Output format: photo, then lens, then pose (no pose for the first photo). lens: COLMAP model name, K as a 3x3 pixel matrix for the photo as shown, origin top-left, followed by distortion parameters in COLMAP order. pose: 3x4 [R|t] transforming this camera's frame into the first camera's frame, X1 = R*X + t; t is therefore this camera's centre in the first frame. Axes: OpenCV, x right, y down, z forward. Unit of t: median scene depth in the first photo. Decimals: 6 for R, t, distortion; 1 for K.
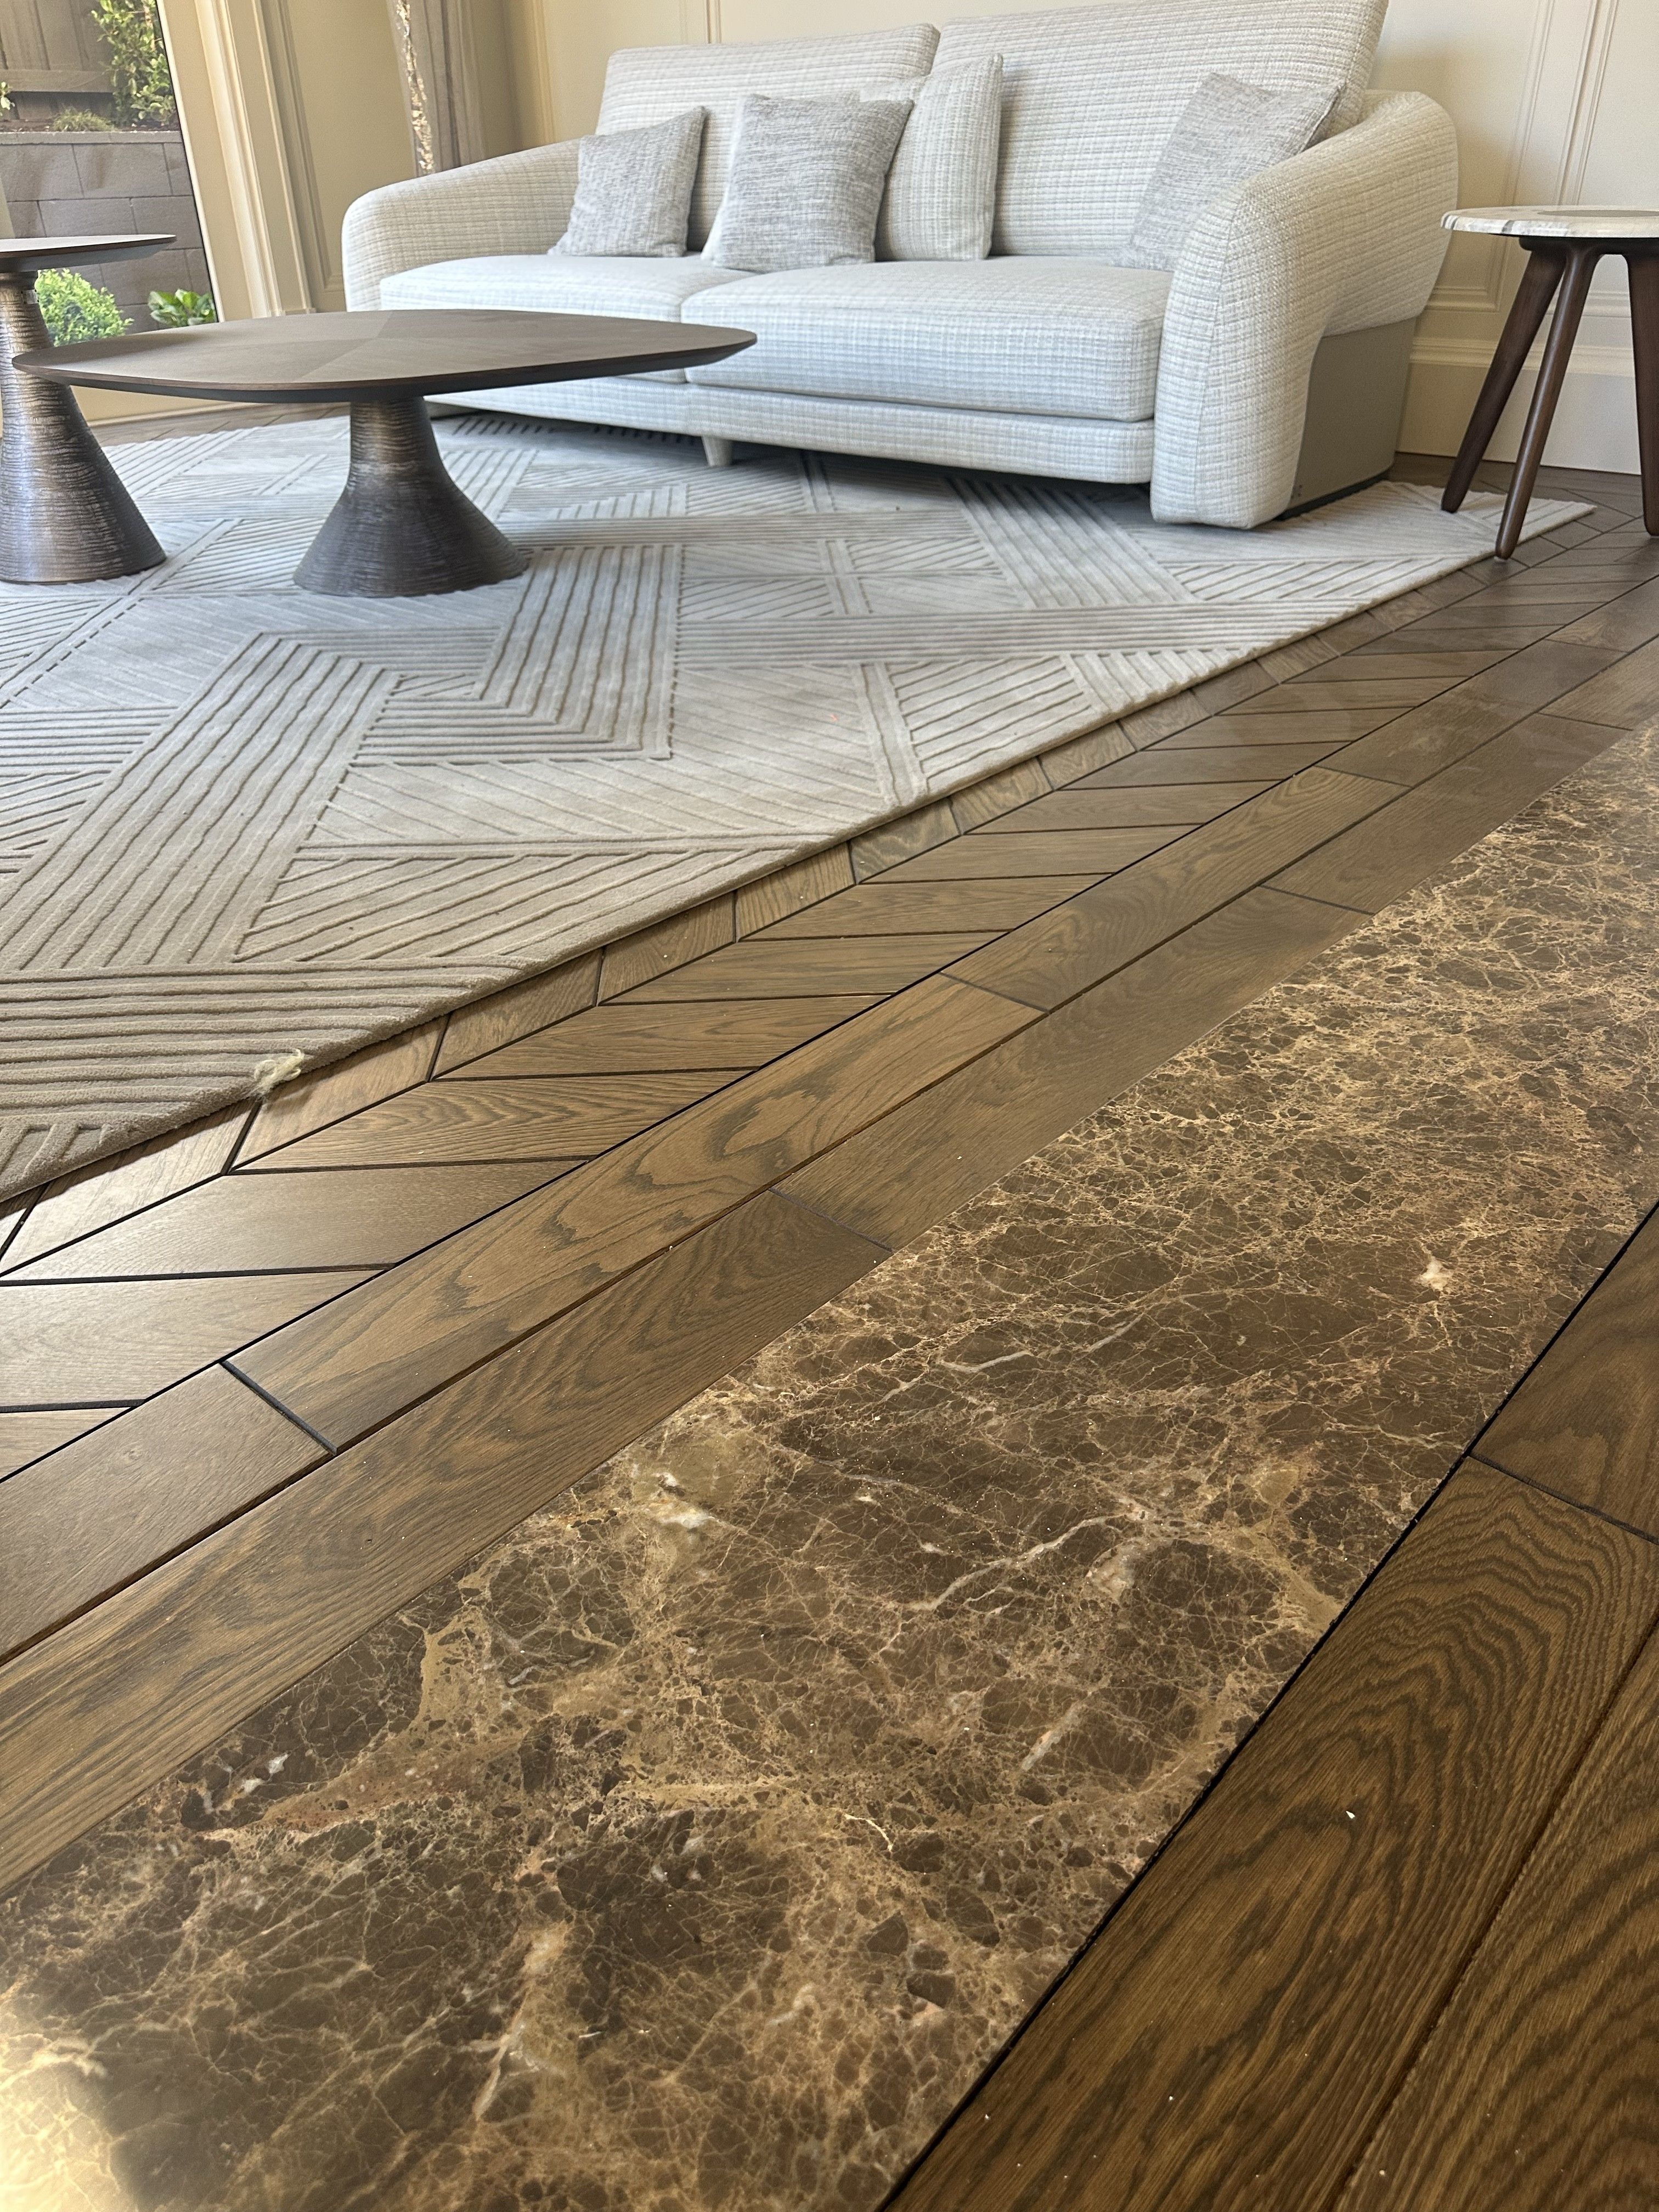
lens RADIAL K [[1577.5, 0, 812.5], [0, 1577.5, 1109.2], [0, 0, 1]] dist [0.039702, -0.052291]
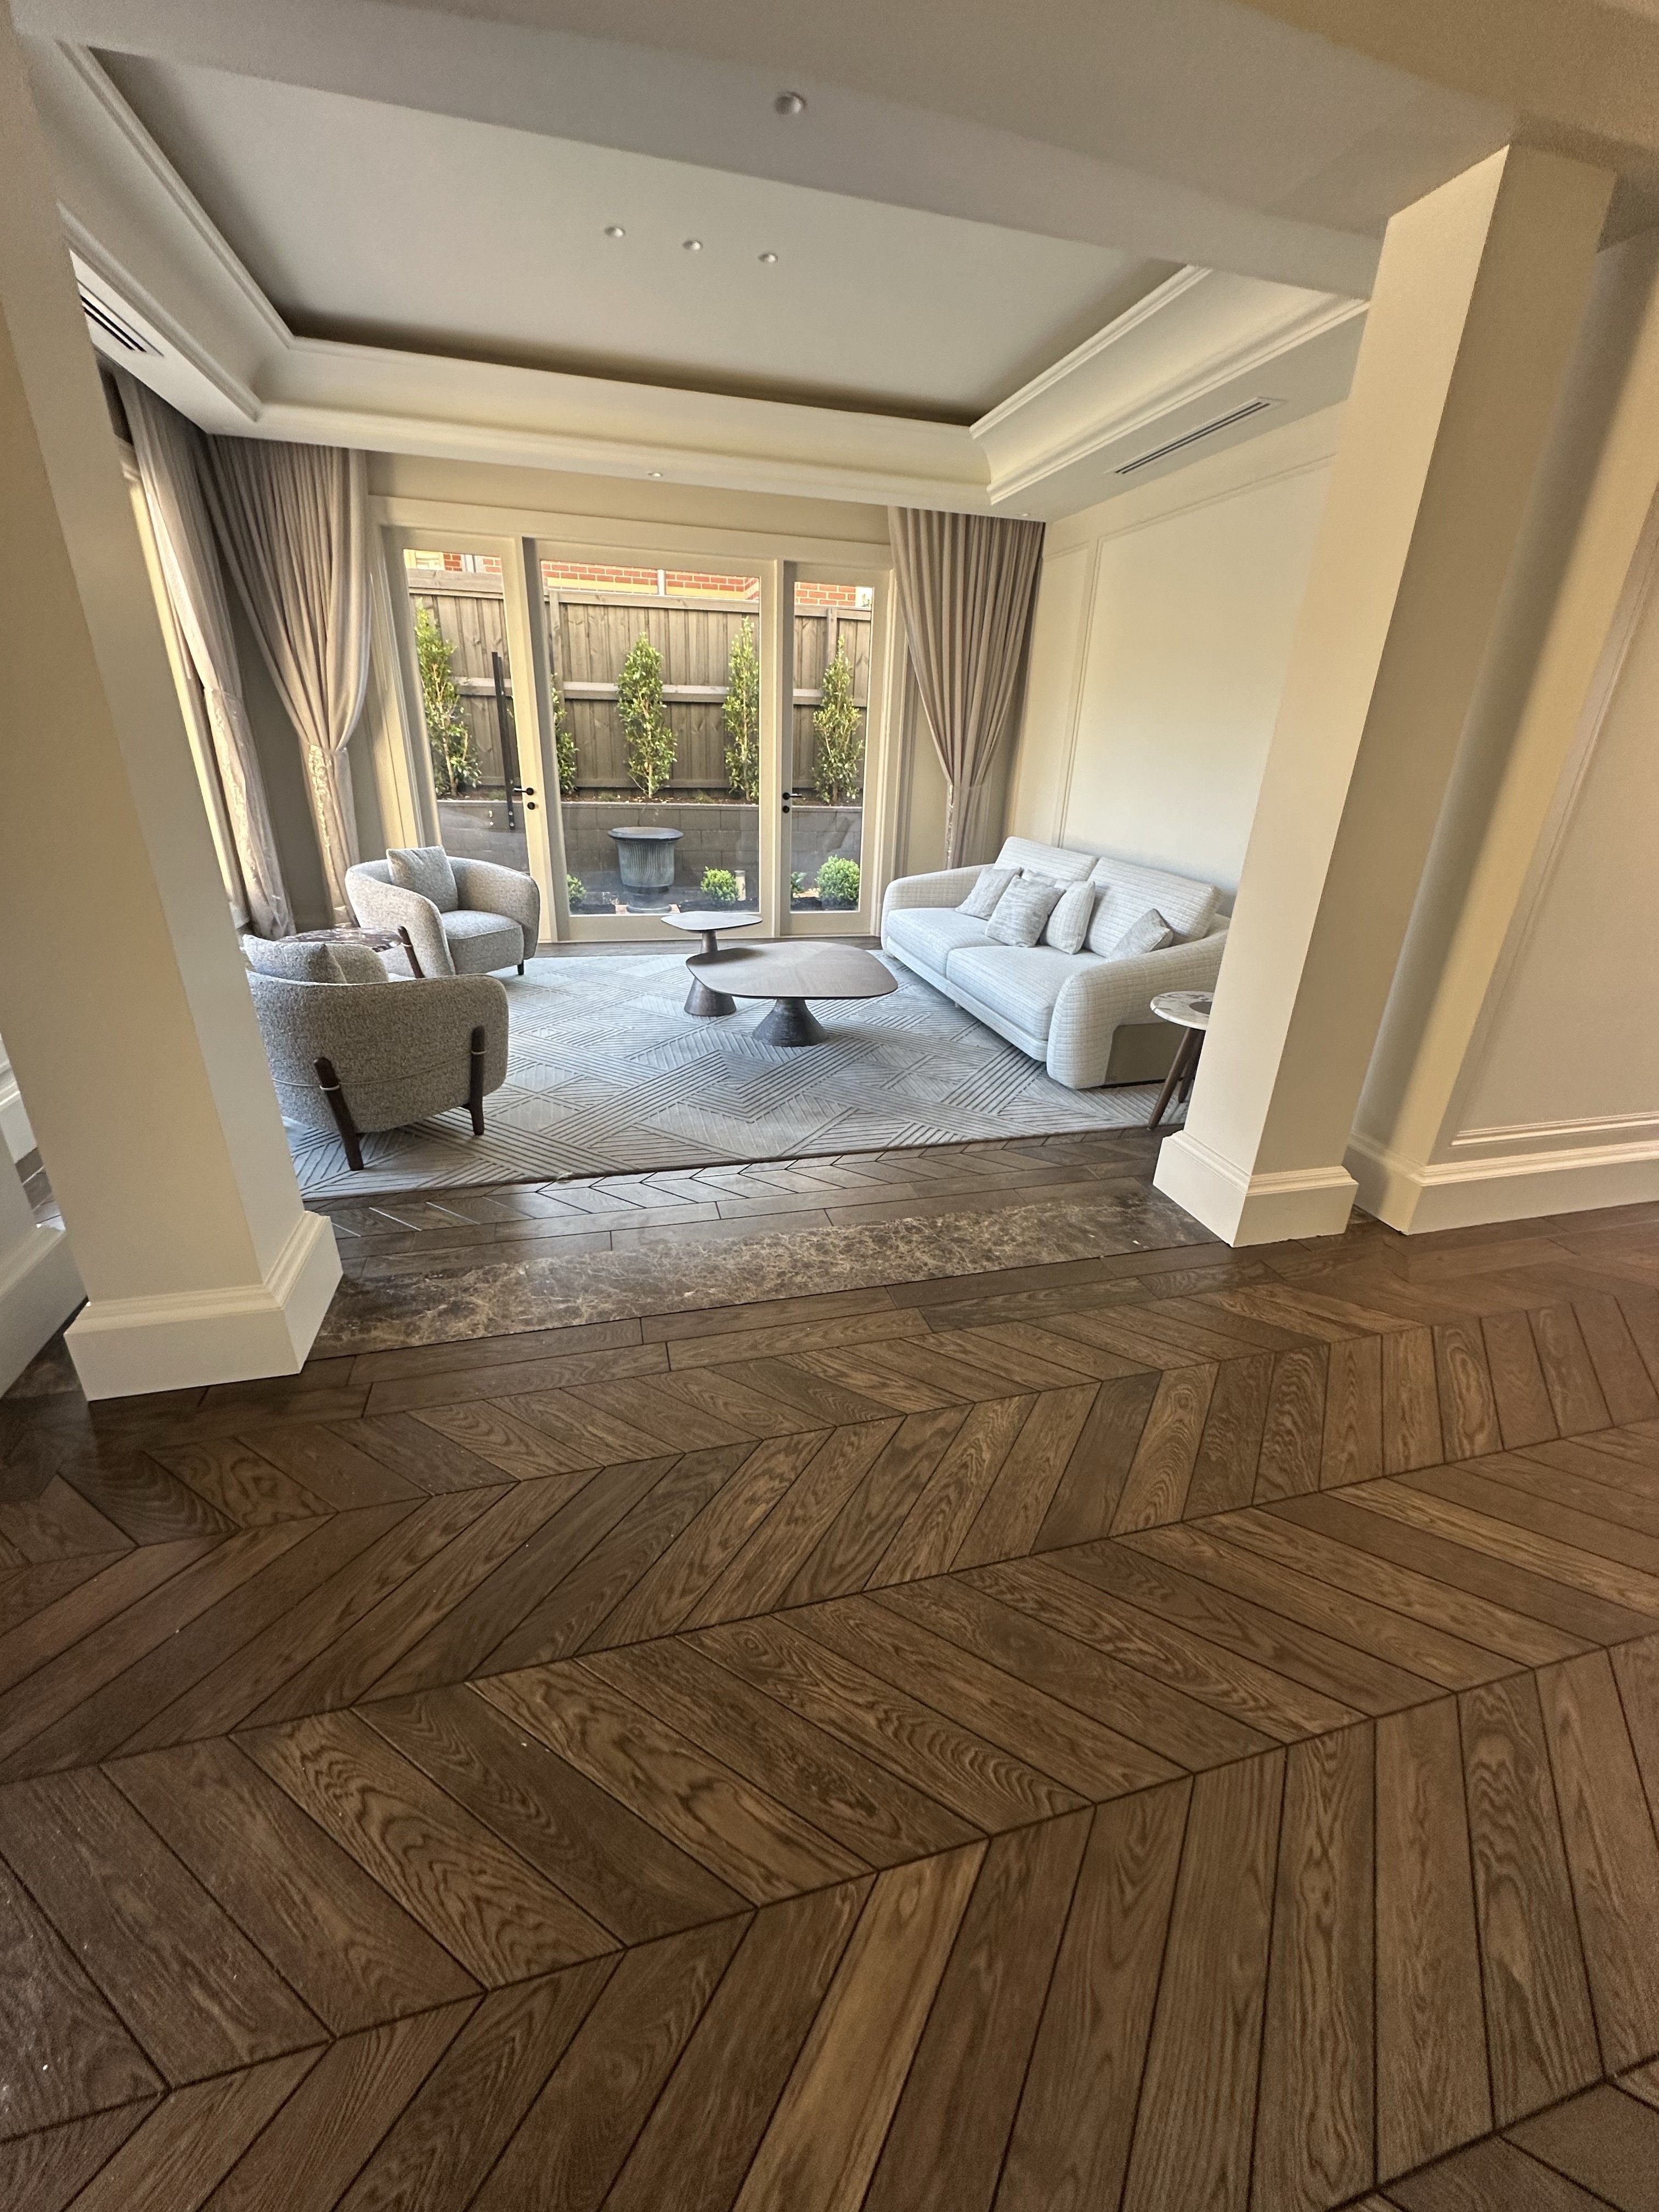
lens RADIAL K [[878.5, 0, 833.8], [0, 878.5, 1108.6], [0, 0, 1]] dist [0.000325, -0.000230]
pose [[0.838443, 0.258243, -0.479921, 1.614626], [-0.322607, 0.944925, -0.055151, -0.346606], [0.439247, 0.201067, 0.875577, -0.990385]]
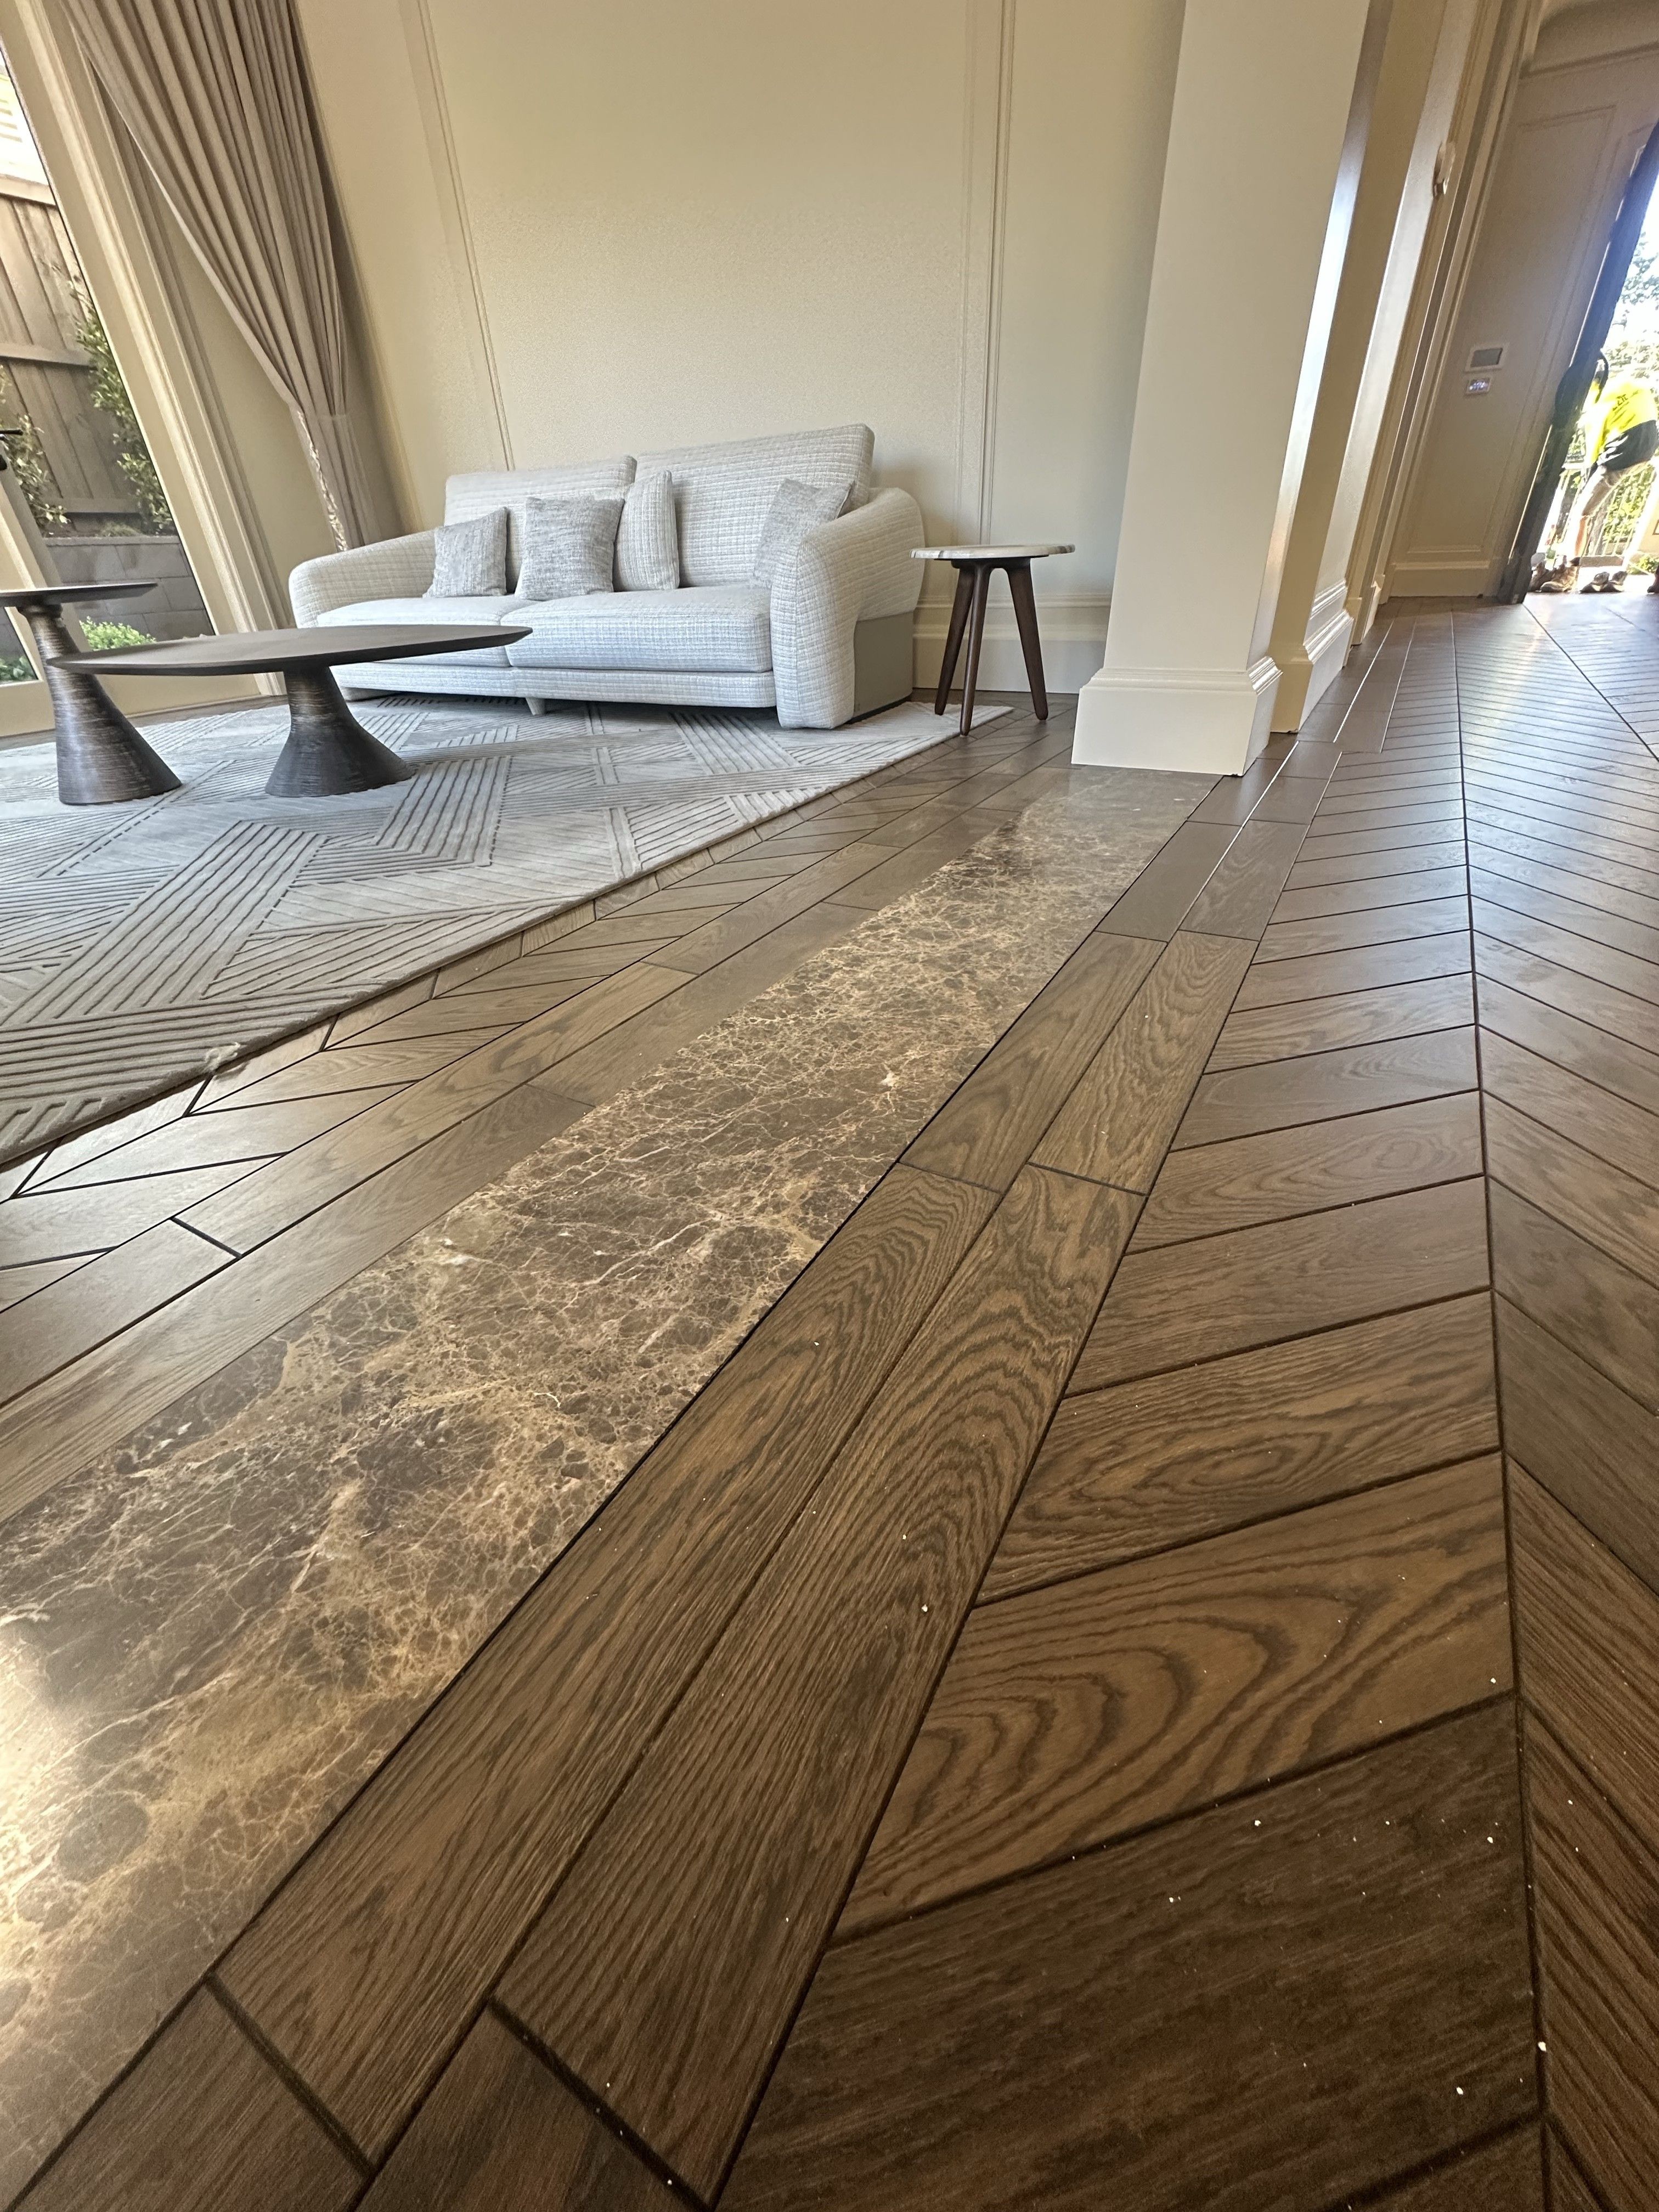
lens RADIAL K [[878.5, 0, 833.8], [0, 878.5, 1108.6], [0, 0, 1]] dist [0.000325, -0.000230]
pose [[0.978076, -0.128254, 0.164066, 0.138610], [0.124327, 0.991658, 0.034028, 0.086116], [-0.167061, -0.012884, 0.985862, -0.006116]]
